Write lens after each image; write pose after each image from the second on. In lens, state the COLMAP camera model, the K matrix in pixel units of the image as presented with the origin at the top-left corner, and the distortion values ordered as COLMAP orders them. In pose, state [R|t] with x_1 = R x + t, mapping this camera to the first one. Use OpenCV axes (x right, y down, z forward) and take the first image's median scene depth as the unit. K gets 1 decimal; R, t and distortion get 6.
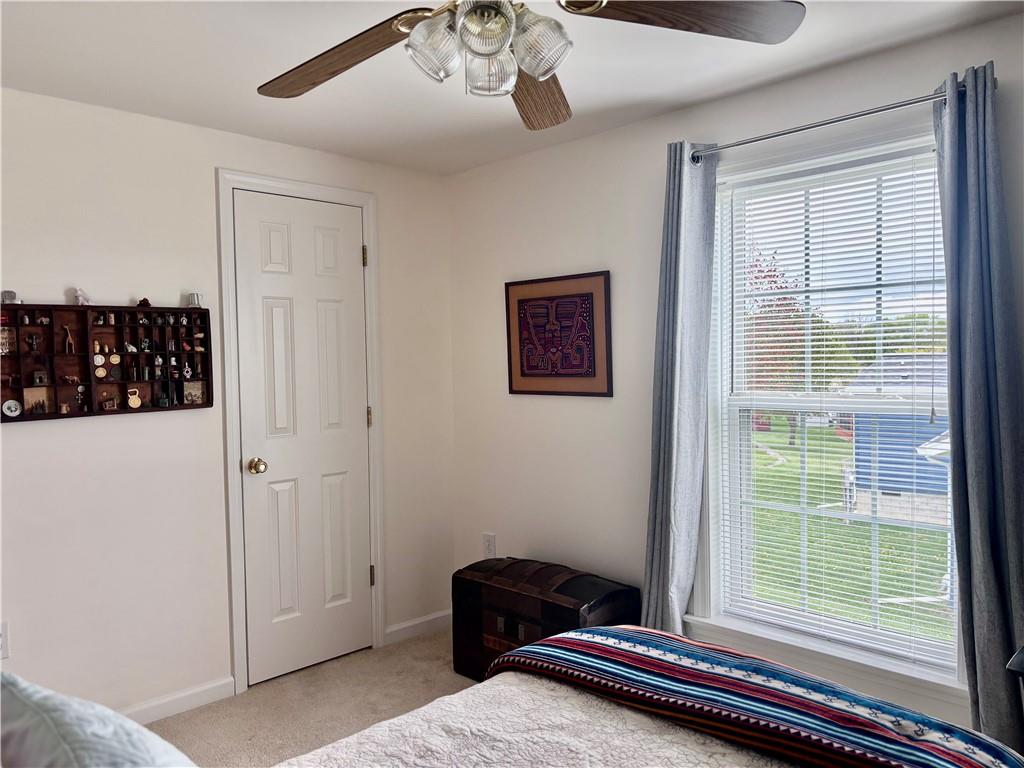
lens RADIAL K [[787.0, 0, 515.0], [0, 787.0, 384.9], [0, 0, 1]] dist [0.071226, -0.081405]
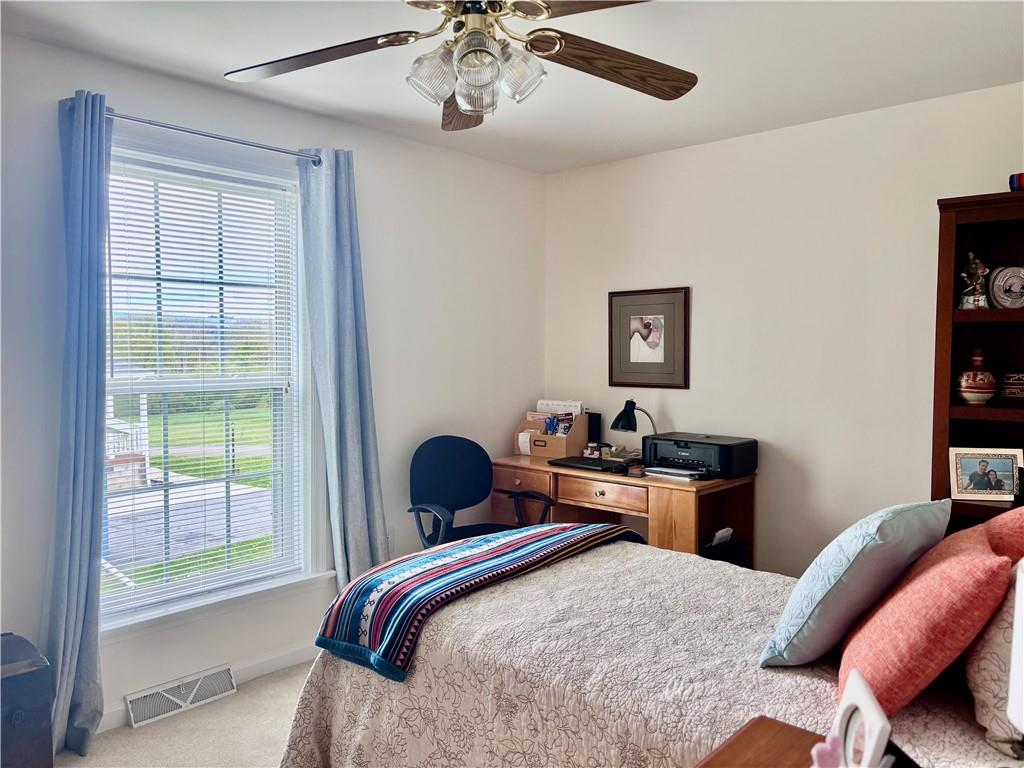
lens RADIAL K [[787.0, 0, 515.2], [0, 787.0, 381.8], [0, 0, 1]] dist [0.071226, -0.081405]
pose [[-0.068166, -0.026228, 0.997329, -0.768196], [0.028322, 0.999201, 0.028213, 0.002334], [-0.997272, 0.030169, -0.067368, 0.644228]]
